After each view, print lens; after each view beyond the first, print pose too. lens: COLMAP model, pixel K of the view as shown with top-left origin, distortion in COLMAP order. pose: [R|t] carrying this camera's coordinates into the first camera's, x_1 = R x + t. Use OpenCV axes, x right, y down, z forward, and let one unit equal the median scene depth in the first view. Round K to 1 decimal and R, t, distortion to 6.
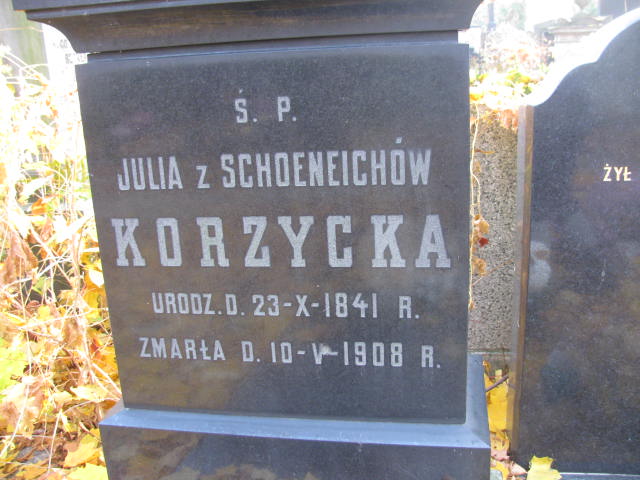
lens RADIAL K [[633.4, 0, 320.0], [0, 633.4, 240.0], [0, 0, 1]] dist [-0.216278, 0.264458]
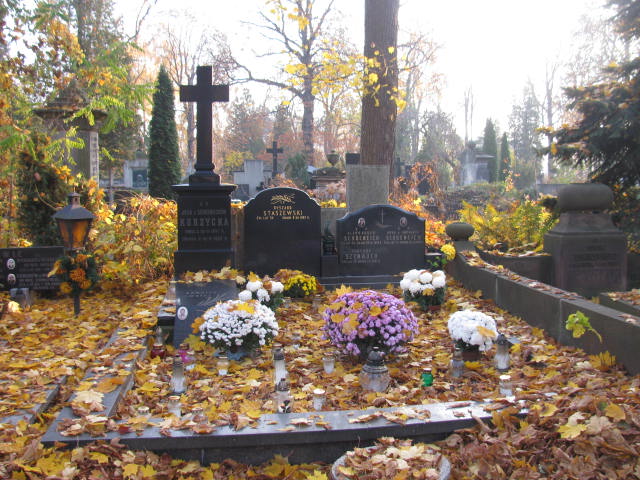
lens RADIAL K [[633.4, 0, 320.0], [0, 633.4, 240.0], [0, 0, 1]] dist [-0.216278, 0.264458]
pose [[0.953209, 0.023334, 0.301410, -0.750625], [0.040167, 0.978402, -0.202770, 1.319068], [-0.299631, 0.205389, 0.931685, -4.656577]]
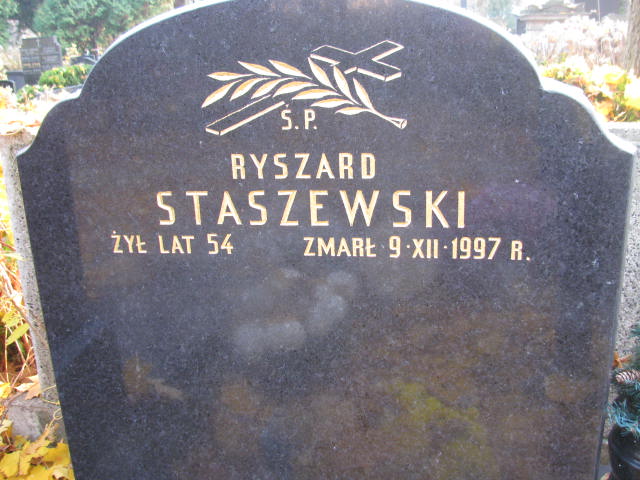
lens RADIAL K [[633.4, 0, 320.0], [0, 633.4, 240.0], [0, 0, 1]] dist [-0.216278, 0.264458]
pose [[0.999914, 0.013062, -0.001075, 0.725219], [-0.013029, 0.999563, 0.026540, -0.137125], [0.001421, -0.026524, 0.999647, 0.234946]]
